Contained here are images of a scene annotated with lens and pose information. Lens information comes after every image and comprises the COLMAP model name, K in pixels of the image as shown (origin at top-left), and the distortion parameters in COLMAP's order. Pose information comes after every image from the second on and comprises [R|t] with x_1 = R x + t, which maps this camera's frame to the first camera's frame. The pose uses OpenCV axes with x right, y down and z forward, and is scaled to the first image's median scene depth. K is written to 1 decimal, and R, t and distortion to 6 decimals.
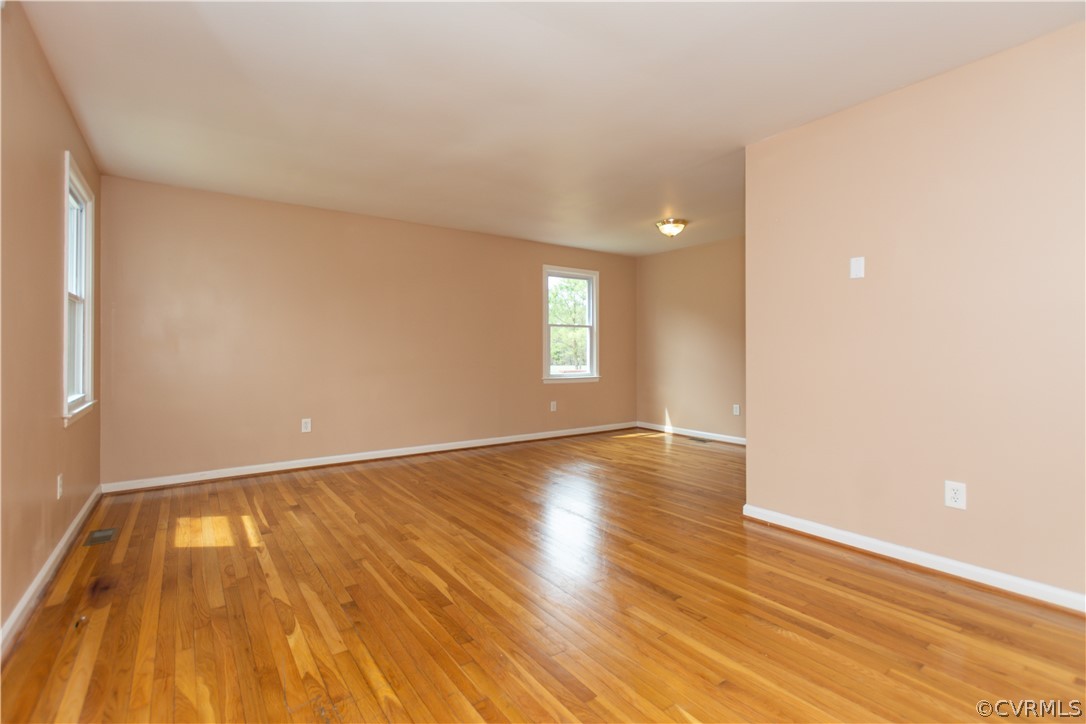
lens RADIAL K [[480.6, 0, 538.0], [0, 480.6, 349.5], [0, 0, 1]] dist [0.000158, -0.000740]
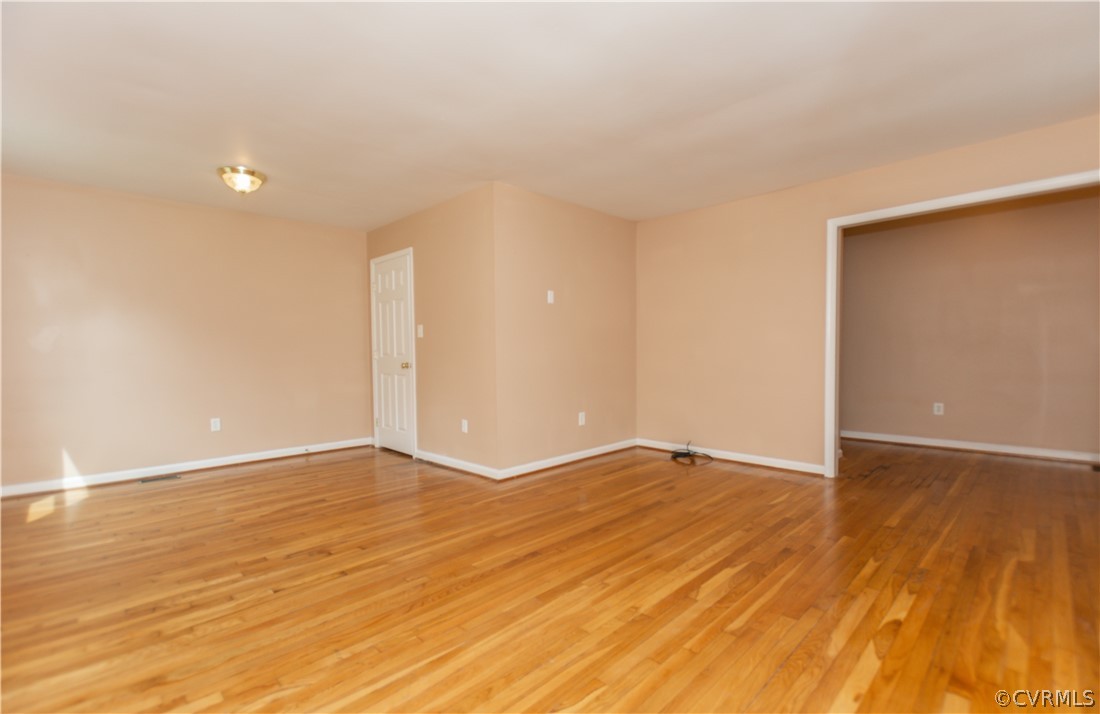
lens RADIAL K [[478.2, 0, 526.4], [0, 478.2, 361.1], [0, 0, 1]] dist [0.001423, -0.000075]
pose [[-0.110142, -0.023352, 0.993642, -1.083664], [0.004976, 0.999698, 0.024046, 0.011589], [-0.993903, 0.007593, -0.109992, 1.438206]]
